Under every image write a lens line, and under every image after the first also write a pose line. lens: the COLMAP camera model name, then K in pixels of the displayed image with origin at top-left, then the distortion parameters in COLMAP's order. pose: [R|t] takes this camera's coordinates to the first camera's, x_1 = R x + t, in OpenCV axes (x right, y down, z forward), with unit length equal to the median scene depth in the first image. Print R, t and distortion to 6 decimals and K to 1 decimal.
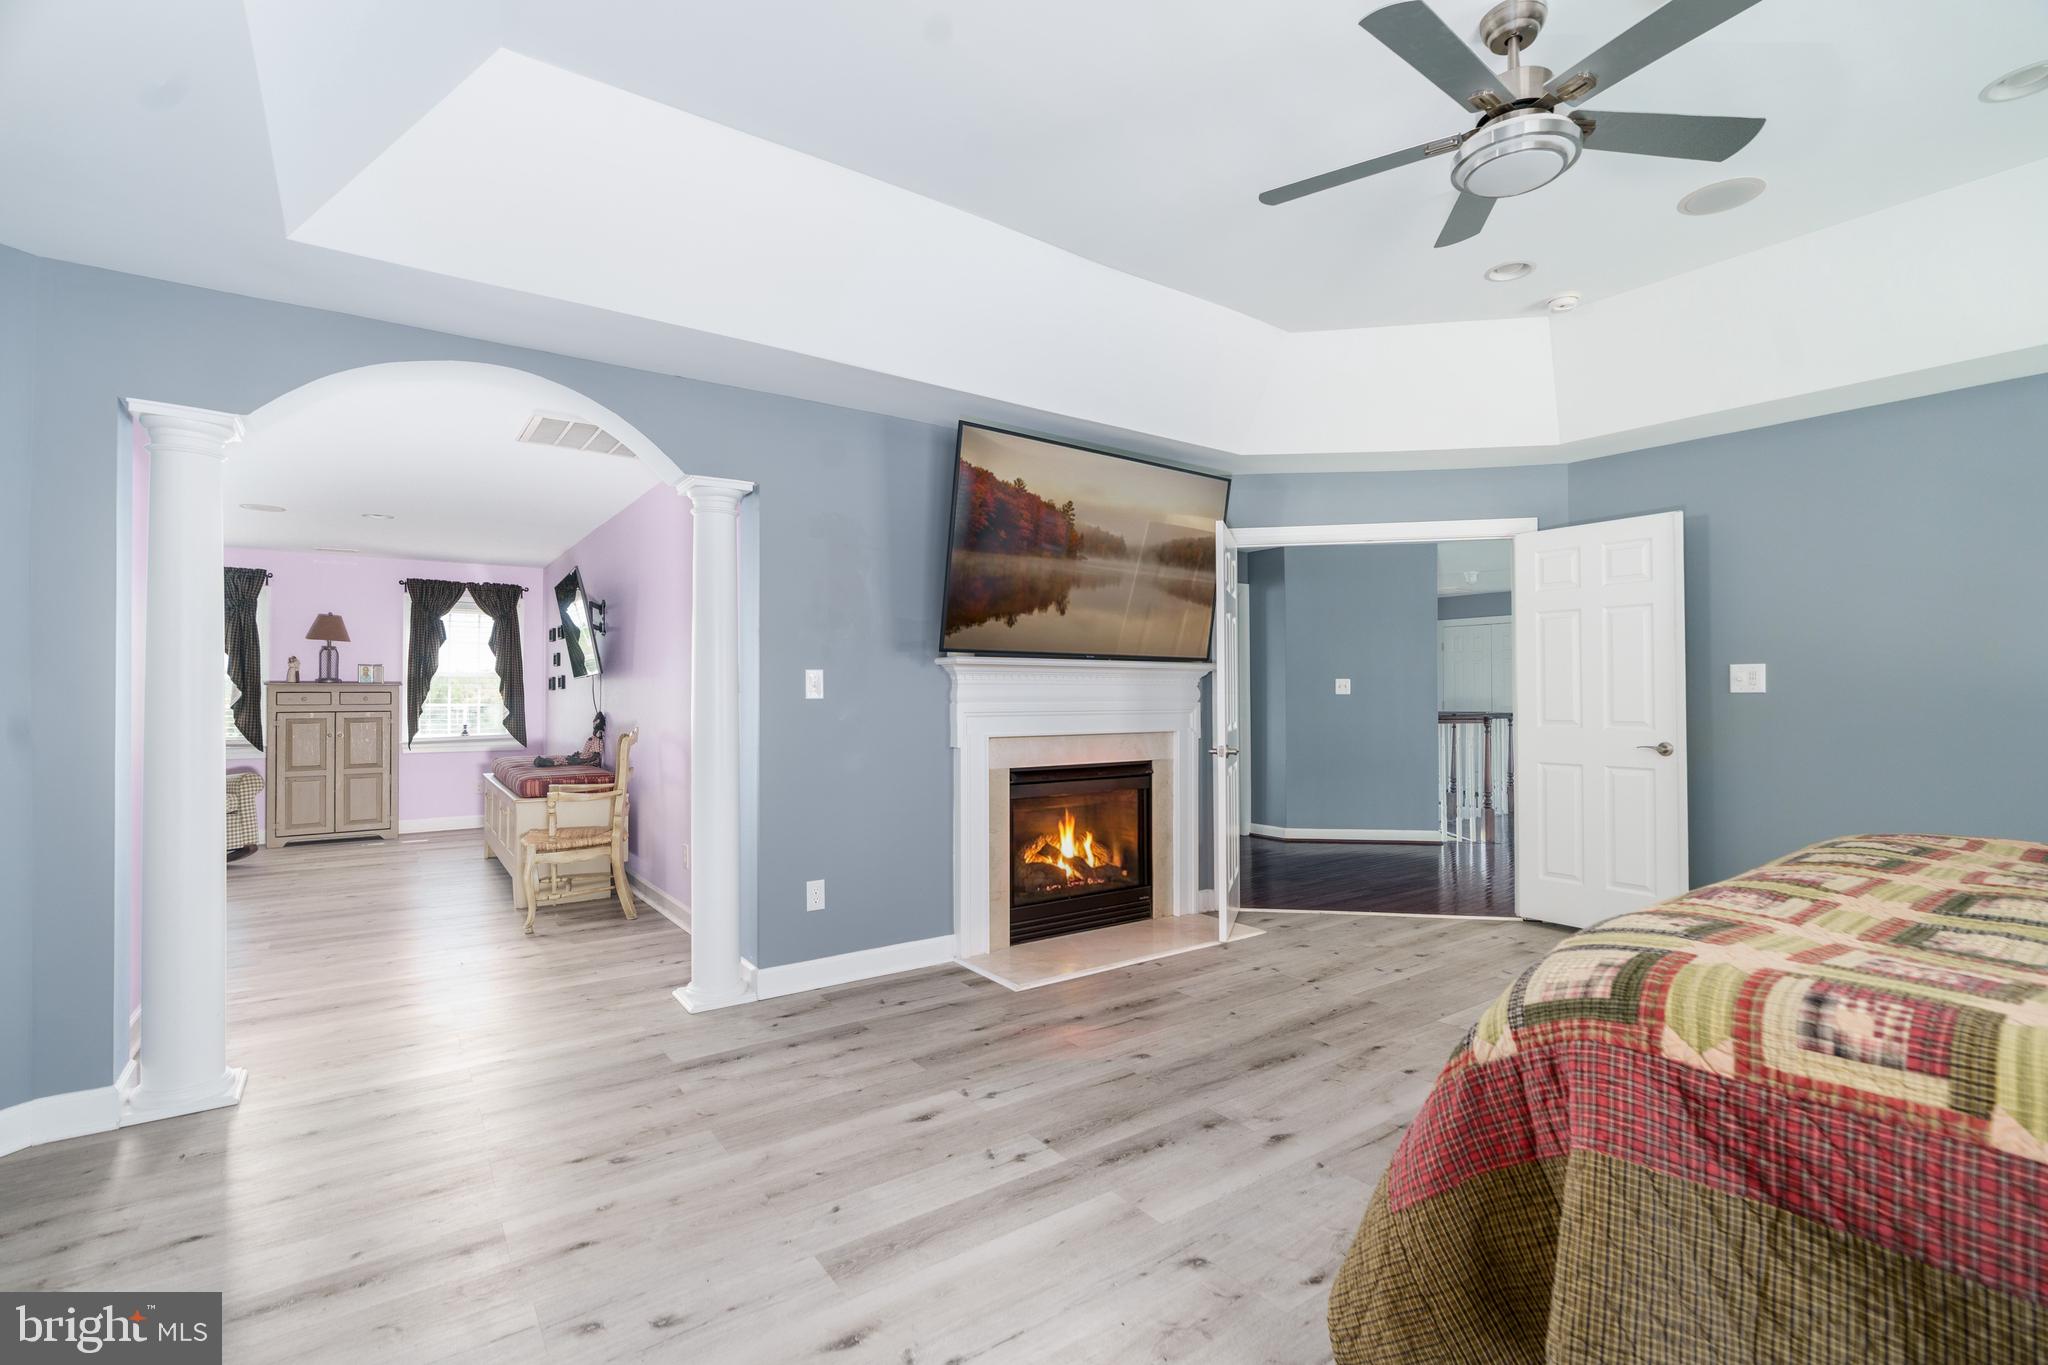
lens RADIAL K [[921.2, 0, 1026.0], [0, 921.2, 685.4], [0, 0, 1]] dist [-0.005079, 0.001620]
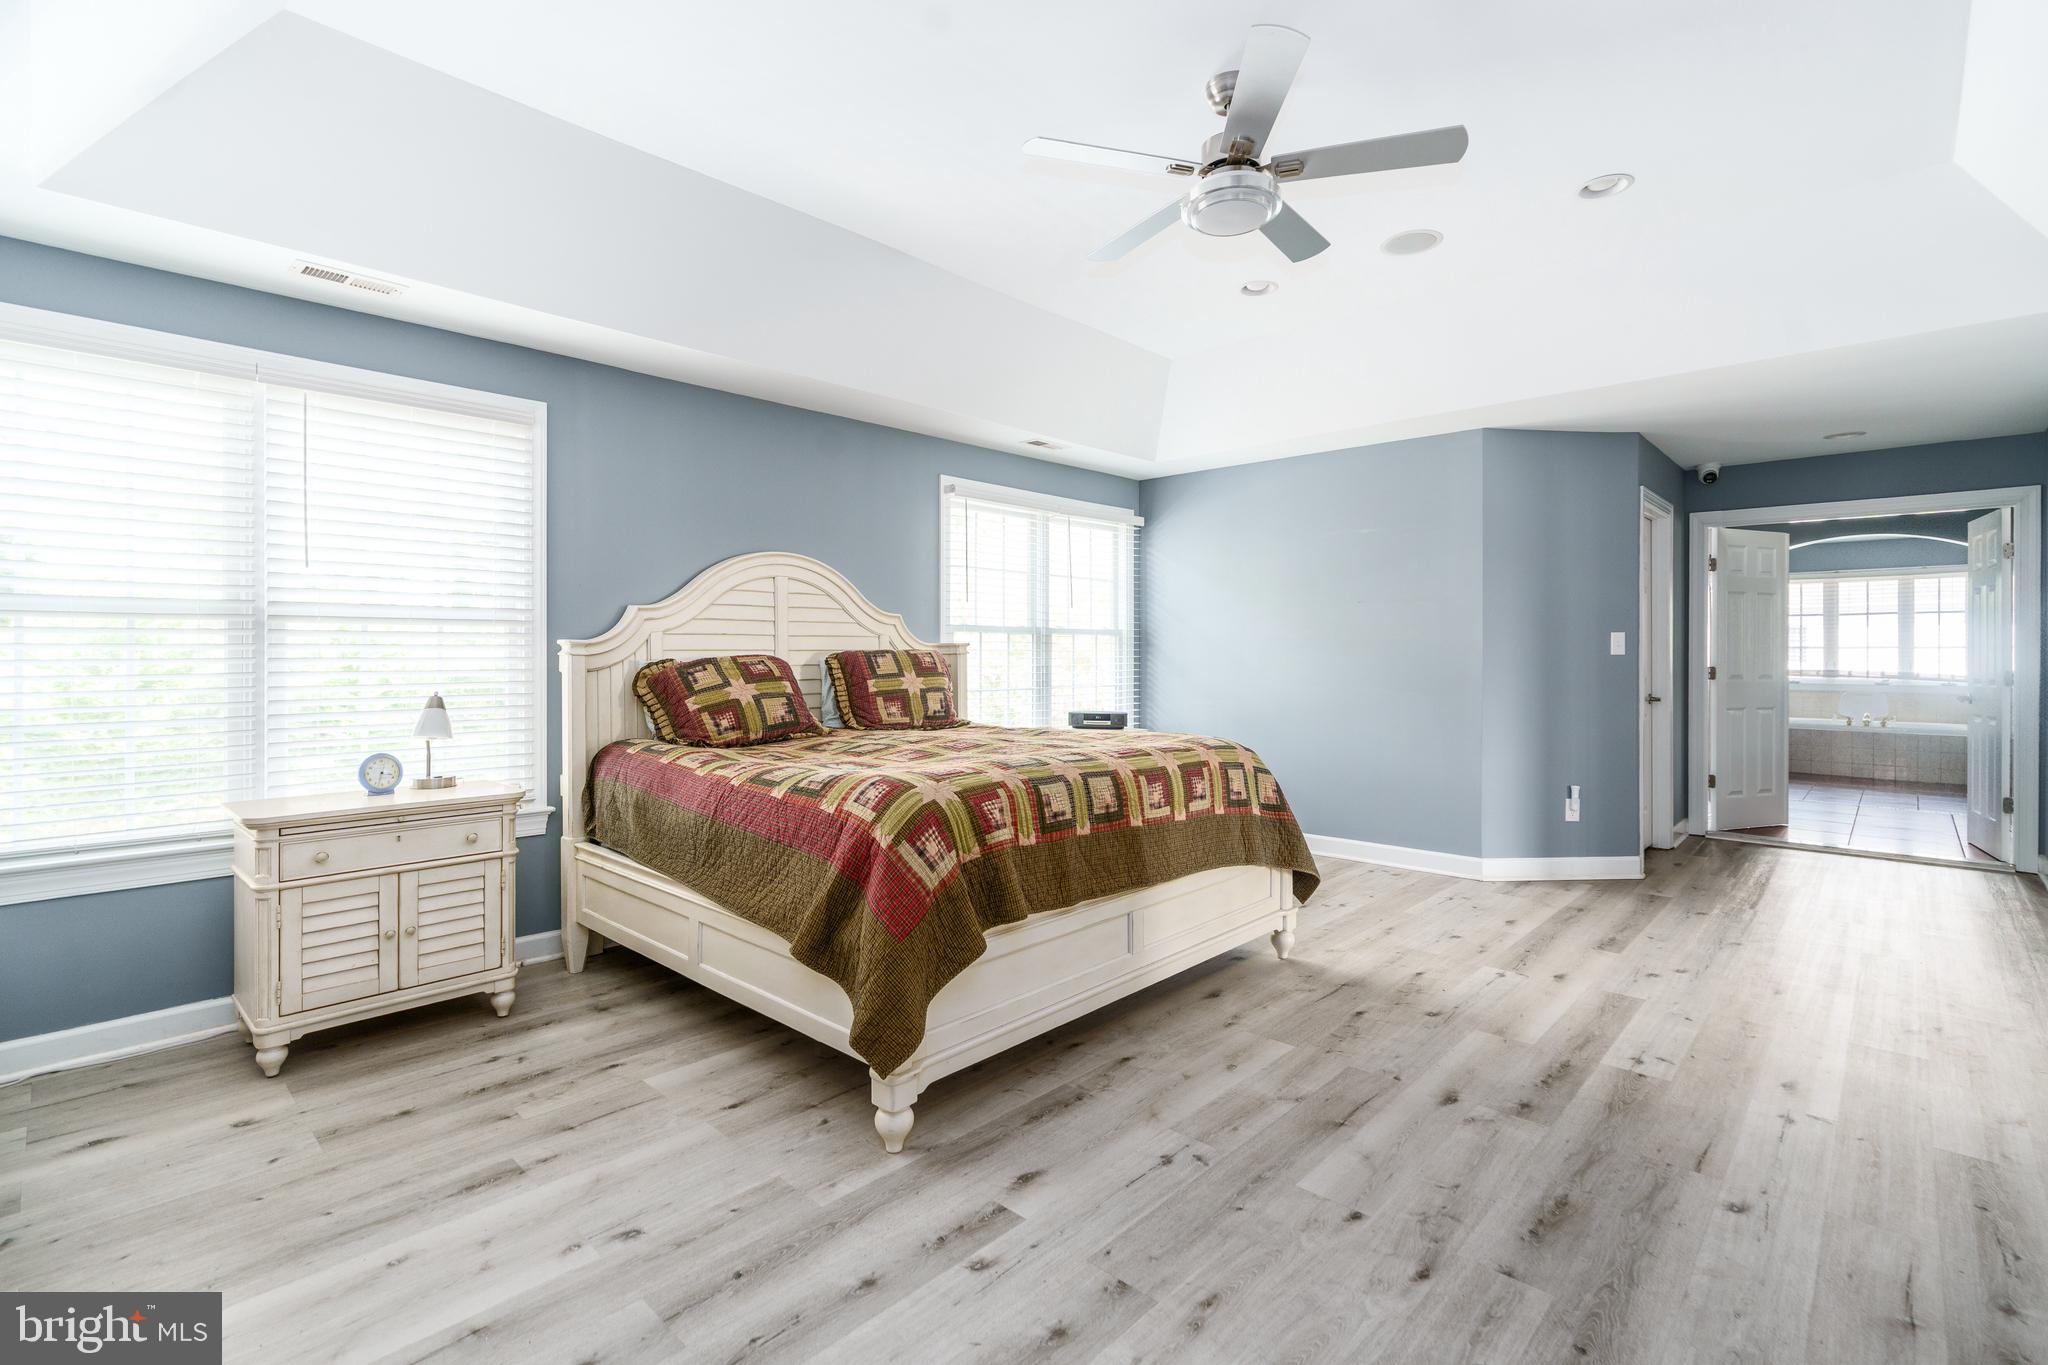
lens RADIAL K [[921.2, 0, 1023.5], [0, 921.2, 669.6], [0, 0, 1]] dist [-0.005079, 0.001620]
pose [[-0.983040, 0.003720, -0.183355, 0.825222], [0.003134, 0.999989, 0.003489, 0.016140], [0.183366, 0.002855, -0.983041, 1.714063]]
